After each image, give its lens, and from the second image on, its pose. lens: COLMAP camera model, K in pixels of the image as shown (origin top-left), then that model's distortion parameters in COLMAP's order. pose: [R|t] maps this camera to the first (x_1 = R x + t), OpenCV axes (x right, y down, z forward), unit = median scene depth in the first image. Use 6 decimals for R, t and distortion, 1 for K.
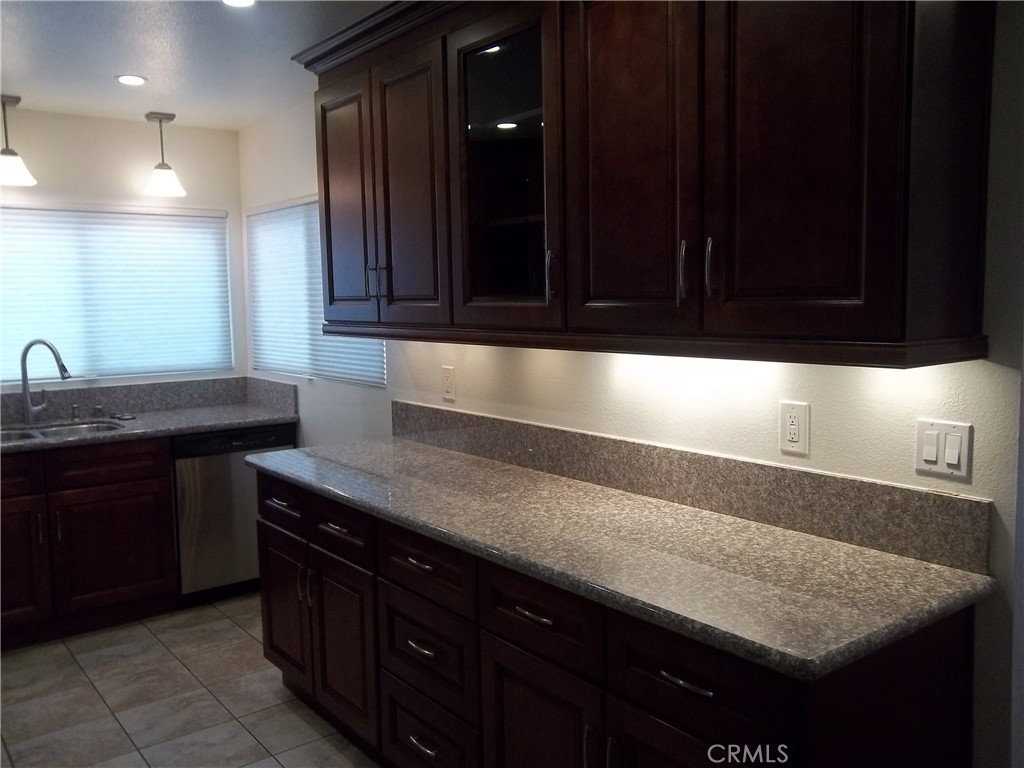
lens RADIAL K [[874.8, 0, 503.4], [0, 874.8, 378.4], [0, 0, 1]] dist [-0.007263, 0.051754]
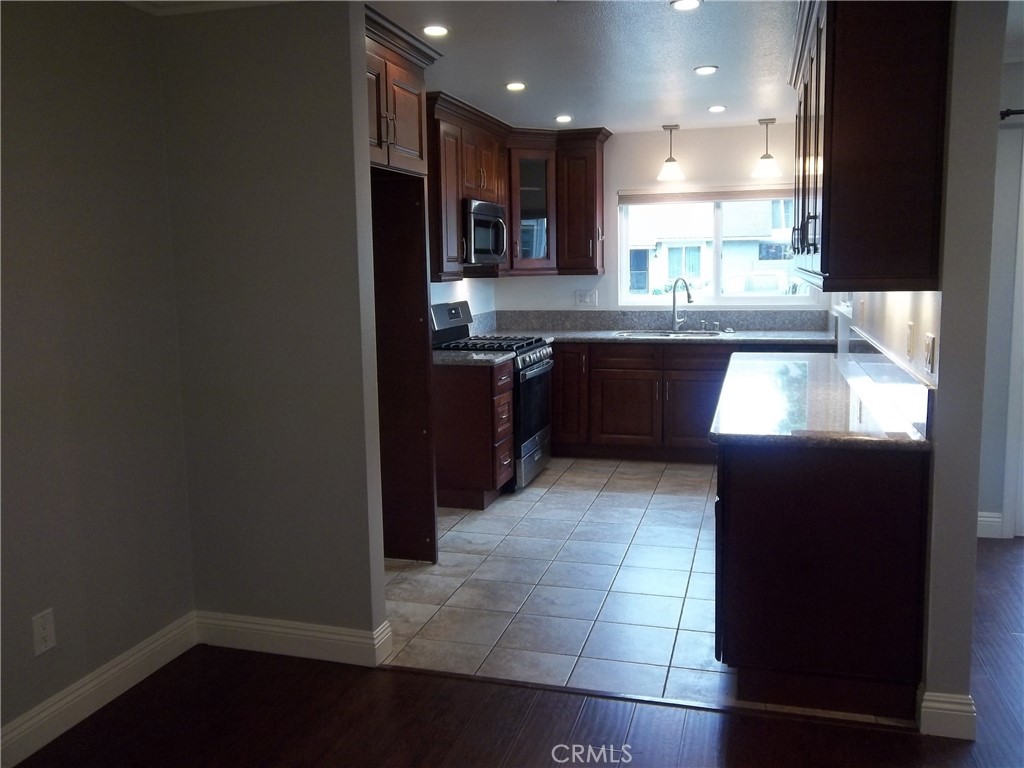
lens RADIAL K [[874.8, 0, 503.4], [0, 874.8, 378.4], [0, 0, 1]] dist [-0.007263, 0.051754]
pose [[0.595233, 0.110646, -0.795899, 0.927626], [-0.064339, 0.993857, 0.090048, 0.025706], [0.800973, -0.002392, 0.598696, -0.334129]]
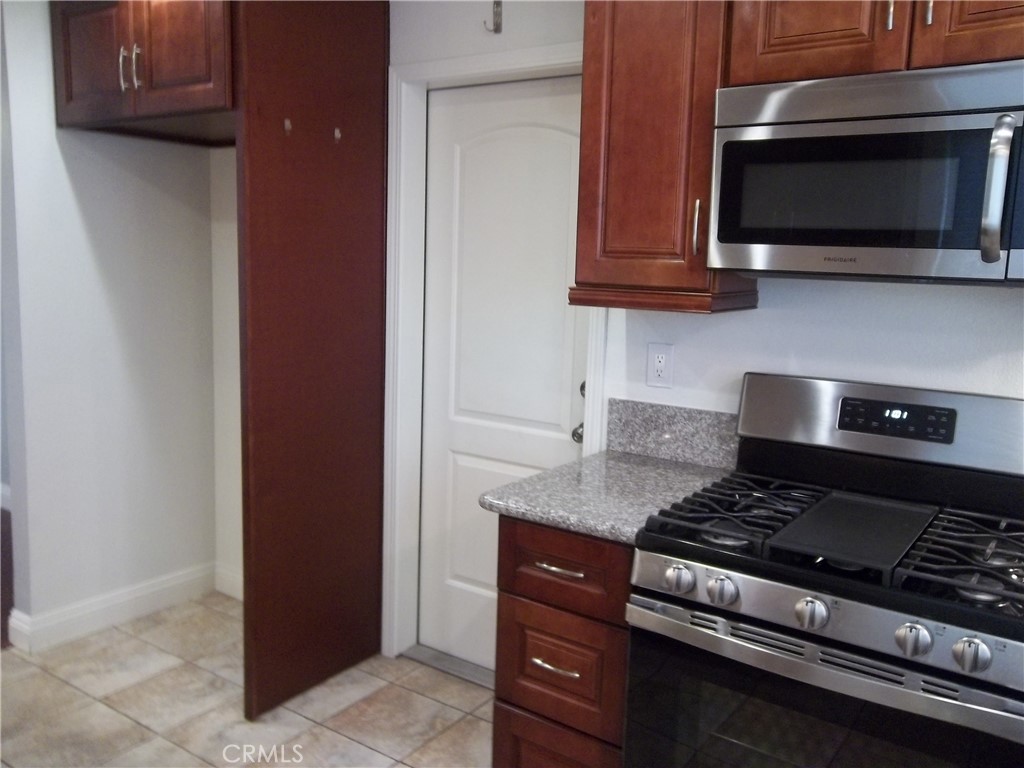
lens RADIAL K [[874.8, 0, 503.4], [0, 874.8, 378.4], [0, 0, 1]] dist [-0.007263, 0.051754]
pose [[-0.954370, 0.030980, -0.297015, -0.482272], [-0.041744, 0.970999, 0.235413, -0.138355], [0.295694, 0.237069, -0.925399, 1.612573]]
